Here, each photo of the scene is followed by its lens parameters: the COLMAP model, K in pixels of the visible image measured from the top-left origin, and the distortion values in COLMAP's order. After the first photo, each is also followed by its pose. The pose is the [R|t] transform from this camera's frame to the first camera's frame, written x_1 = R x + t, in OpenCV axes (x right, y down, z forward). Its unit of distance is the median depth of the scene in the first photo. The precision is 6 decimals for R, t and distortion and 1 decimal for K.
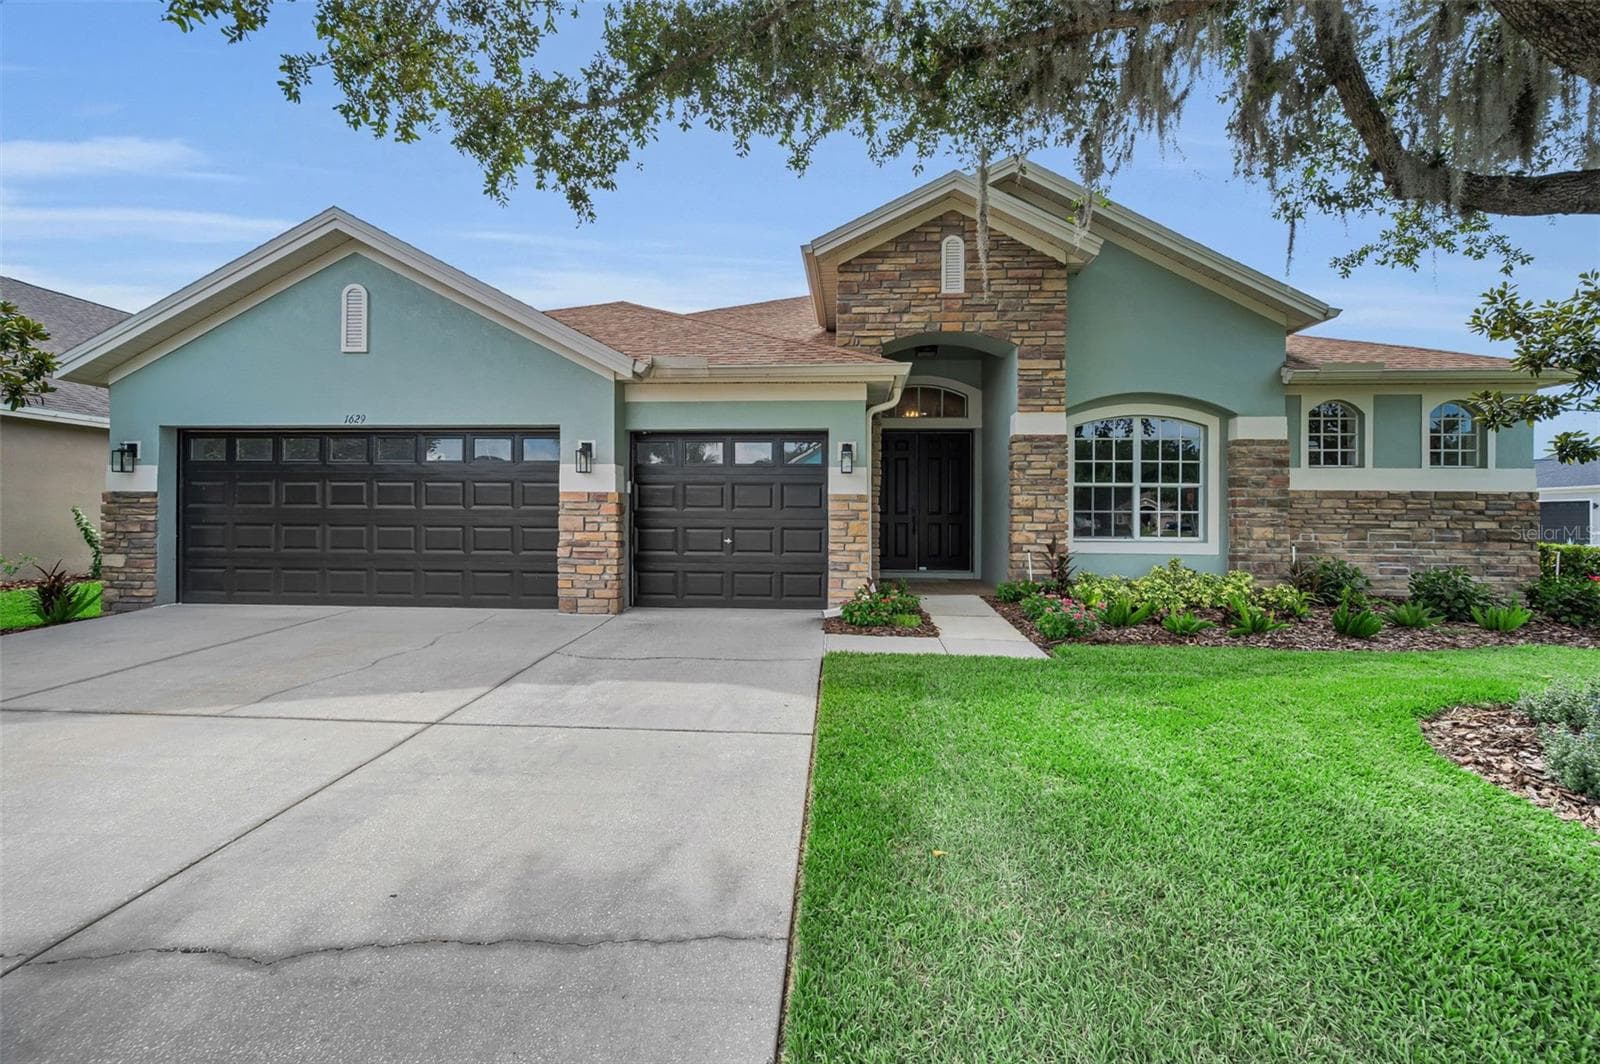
lens RADIAL K [[647.8, 0, 808.8], [0, 647.8, 515.8], [0, 0, 1]] dist [-0.000697, 0.000106]
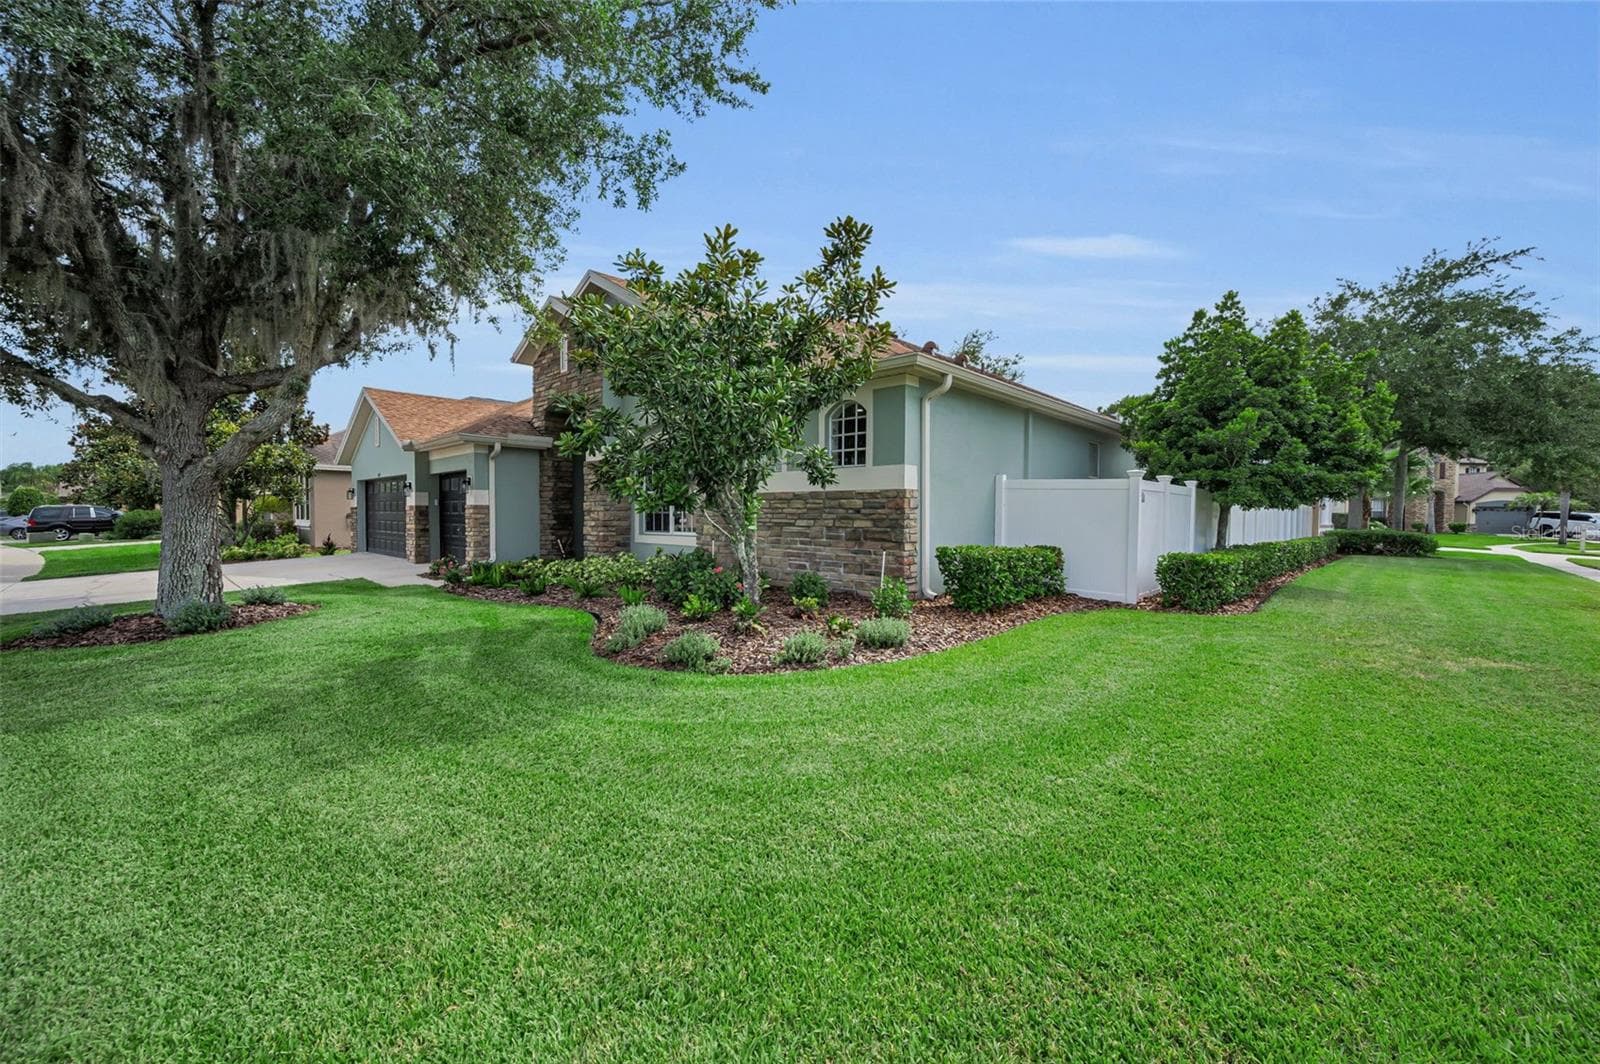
lens RADIAL K [[634.5, 0, 800.0], [0, 634.5, 532.0], [0, 0, 1]] dist [-0.000893, -0.000492]
pose [[0.765727, 0.014358, -0.643005, 1.652155], [0.006391, 0.999532, 0.029931, -0.003226], [0.643134, -0.027028, 0.765277, 0.192707]]
